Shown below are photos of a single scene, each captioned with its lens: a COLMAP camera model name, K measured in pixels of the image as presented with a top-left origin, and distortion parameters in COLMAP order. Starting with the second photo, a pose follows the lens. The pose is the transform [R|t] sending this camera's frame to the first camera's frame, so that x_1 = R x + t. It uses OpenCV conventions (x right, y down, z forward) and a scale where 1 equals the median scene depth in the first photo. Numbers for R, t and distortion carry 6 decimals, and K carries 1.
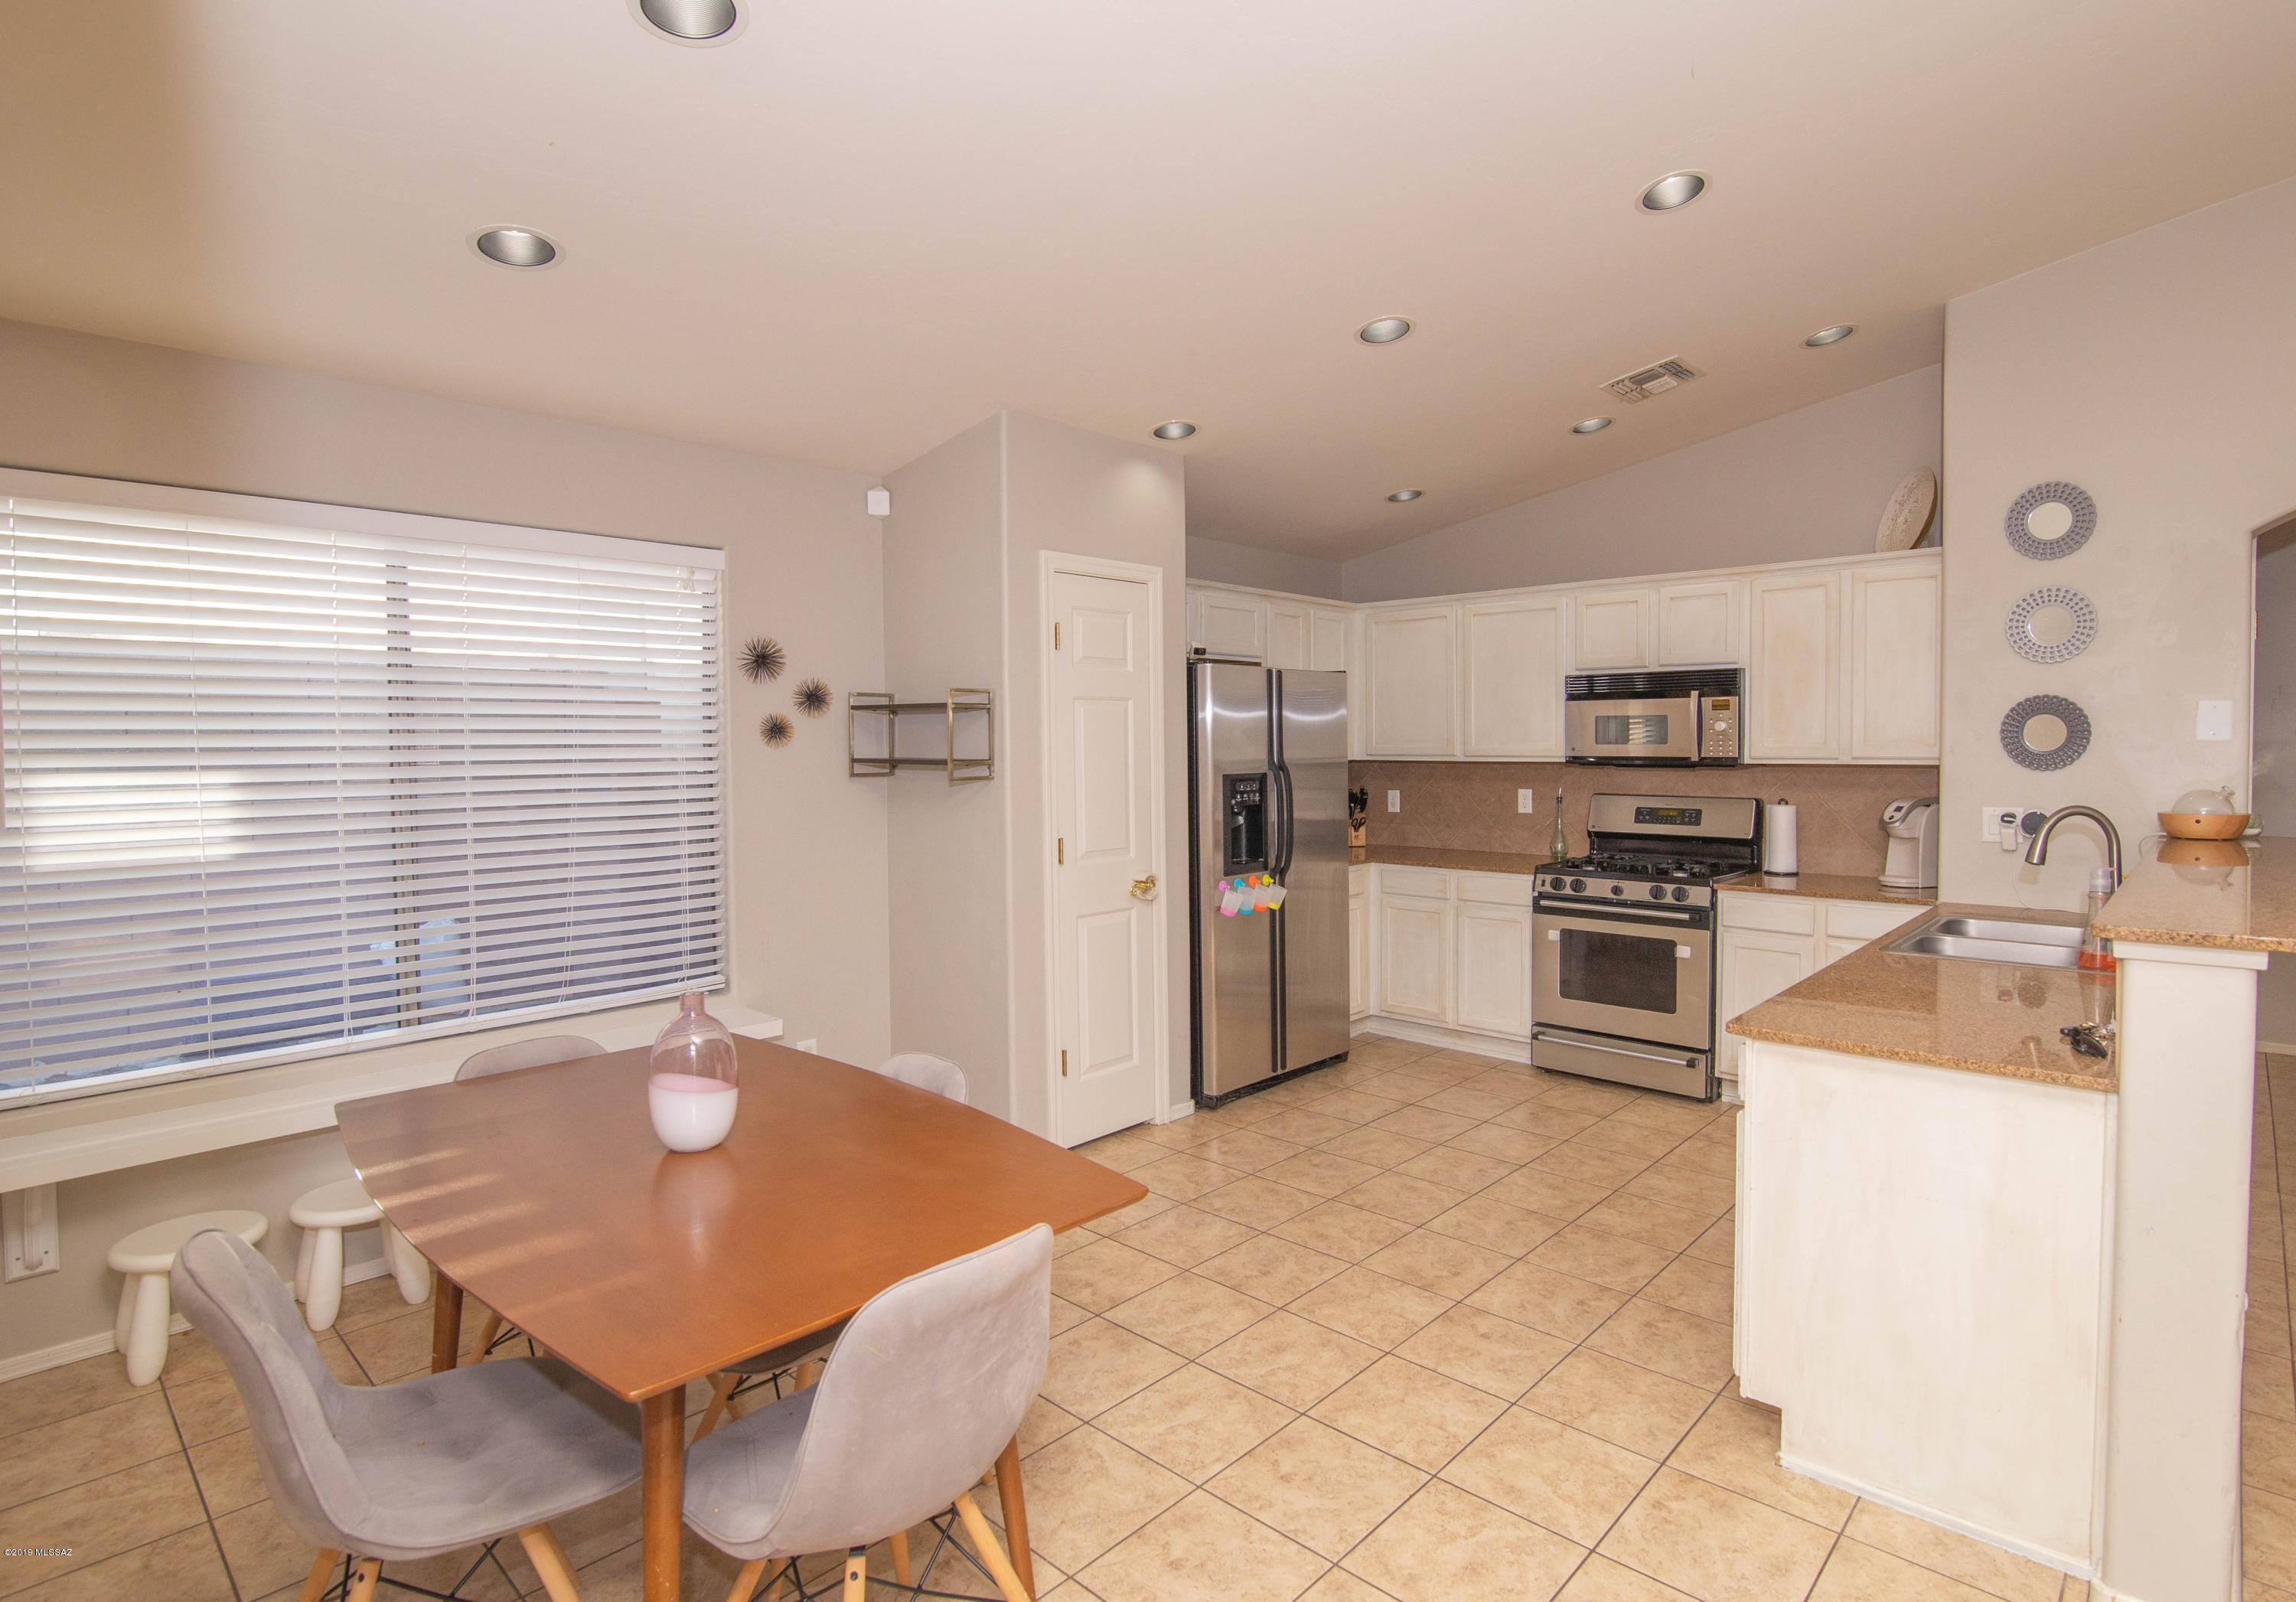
lens RADIAL K [[1159.5, 0, 1229.1], [0, 1159.5, 782.3], [0, 0, 1]] dist [-0.022531, -0.000144]
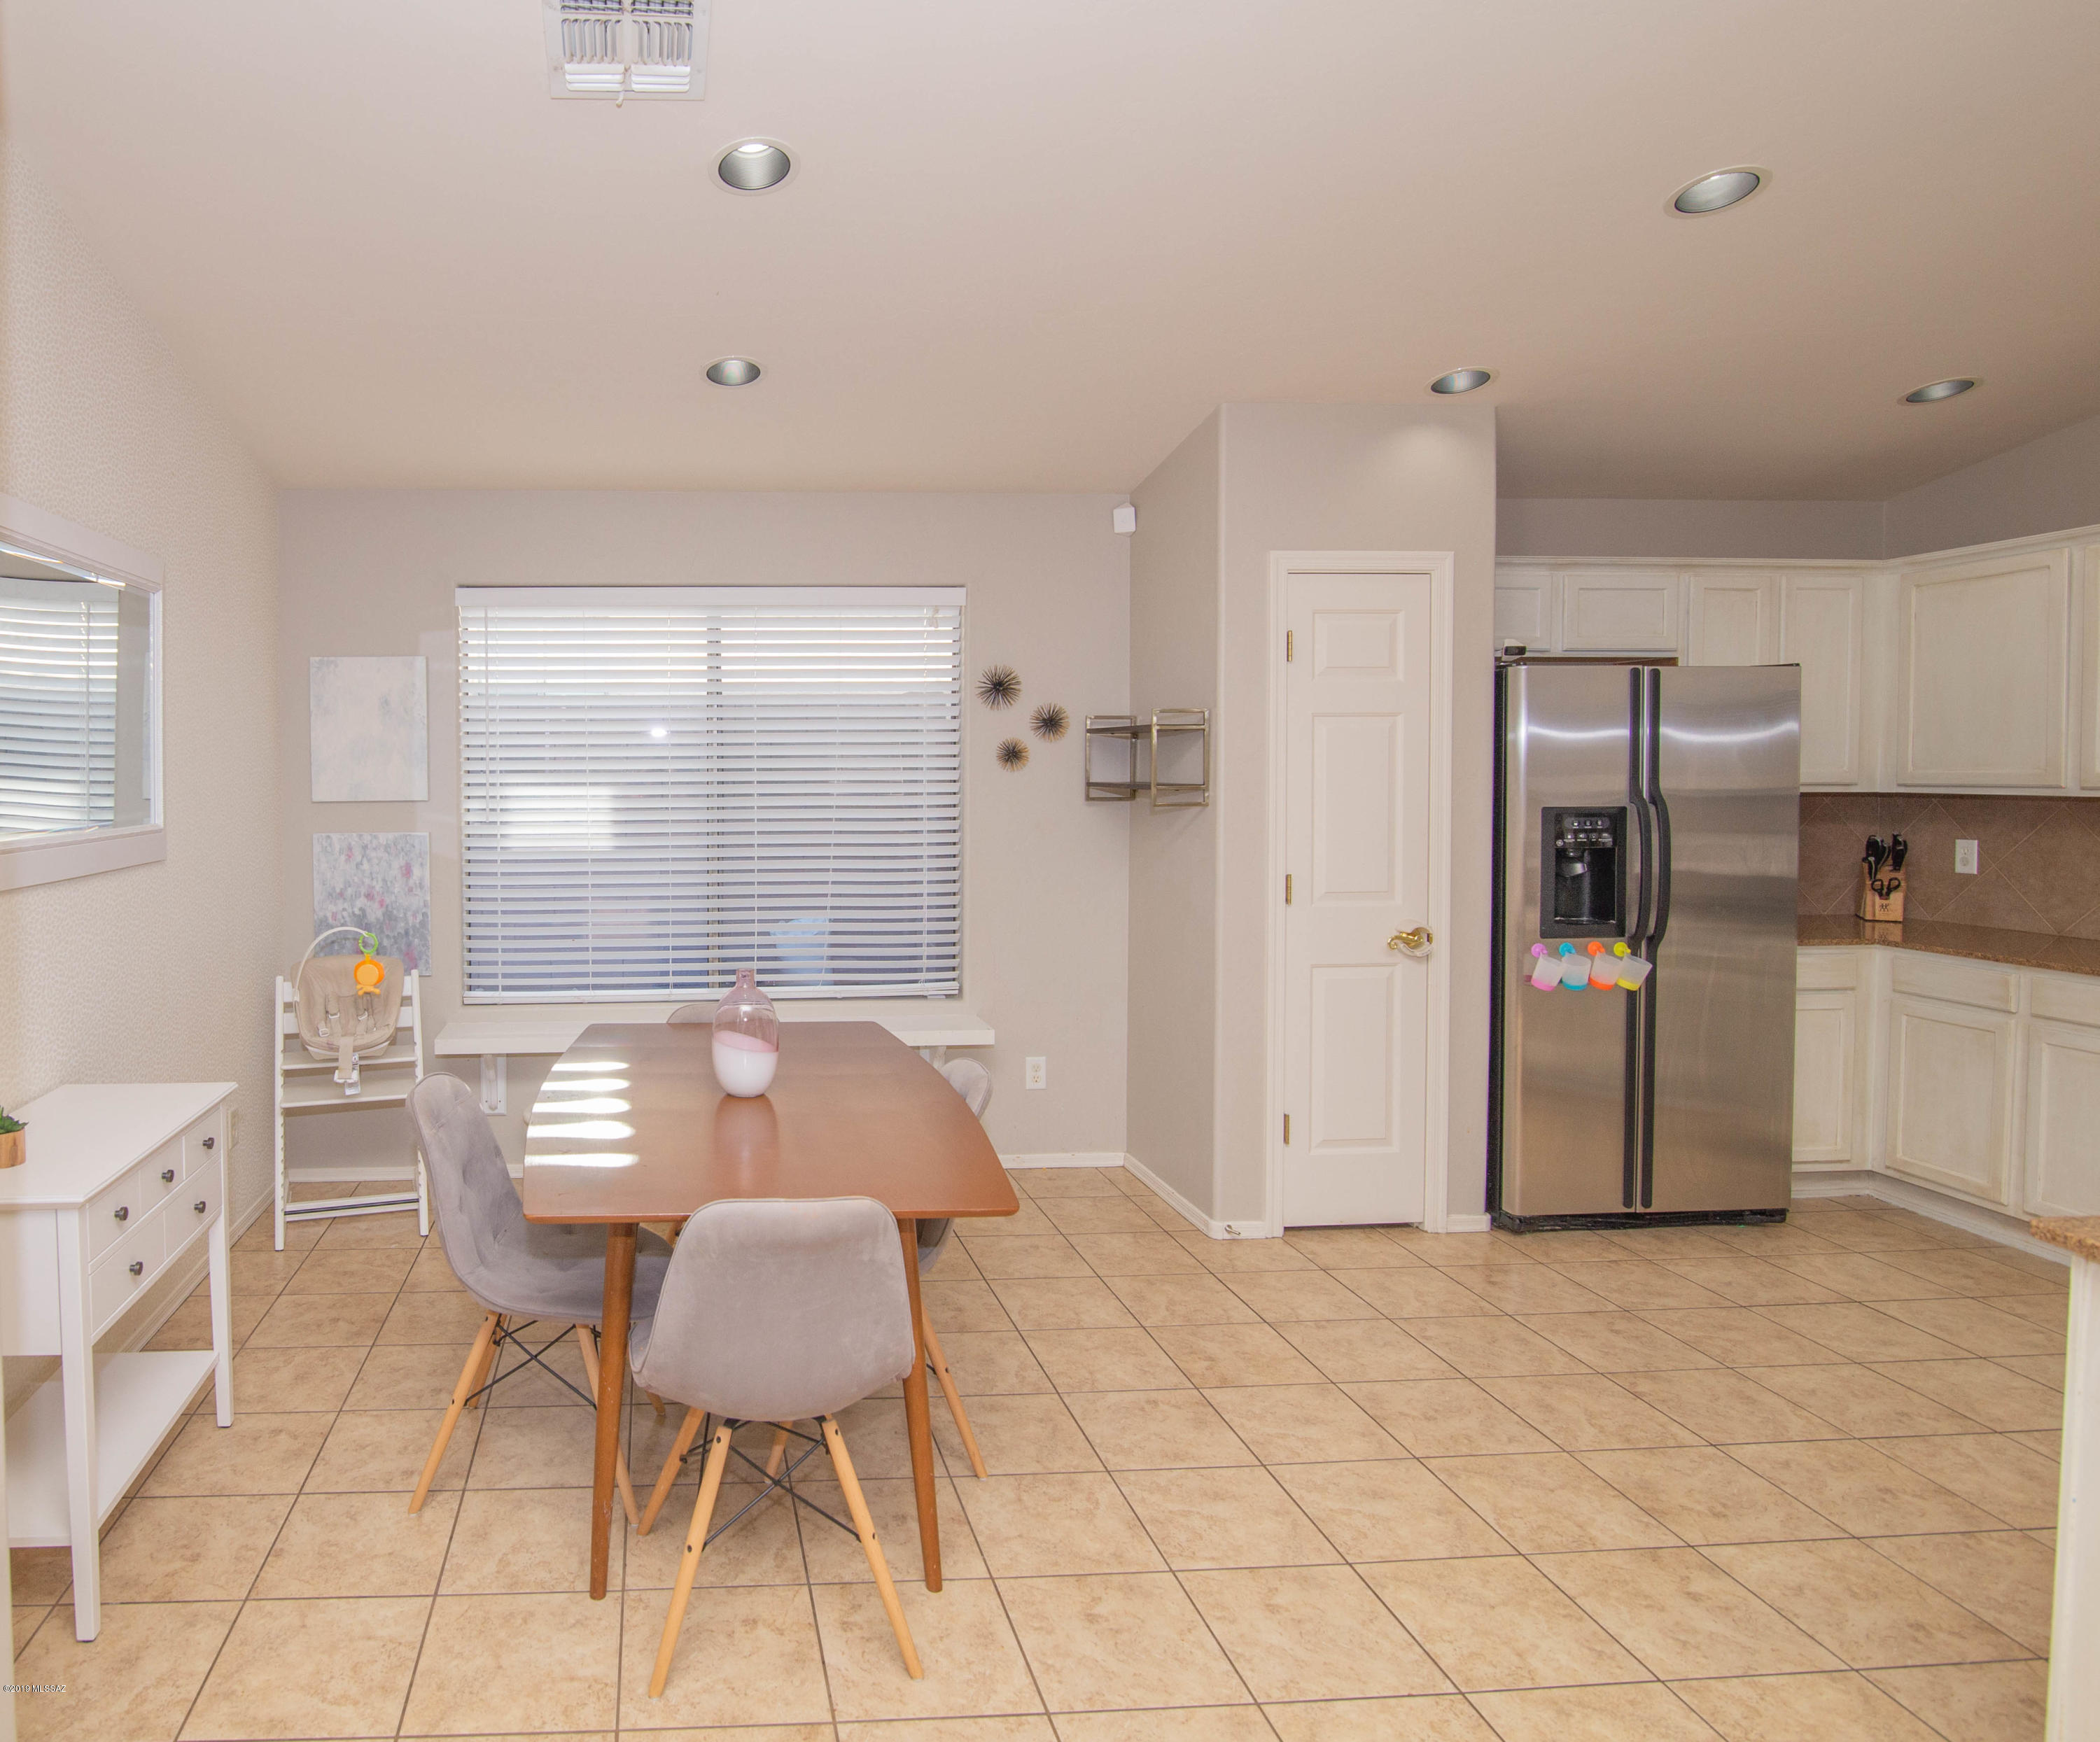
lens RADIAL K [[1537.6, 0, 1049.7], [0, 1537.6, 829.5], [0, 0, 1]] dist [-0.033042, -0.000961]
pose [[0.699823, 0.030482, -0.713666, 0.502527], [-0.023861, 0.999529, 0.019293, -0.004007], [0.713918, 0.003527, 0.700221, 0.043840]]
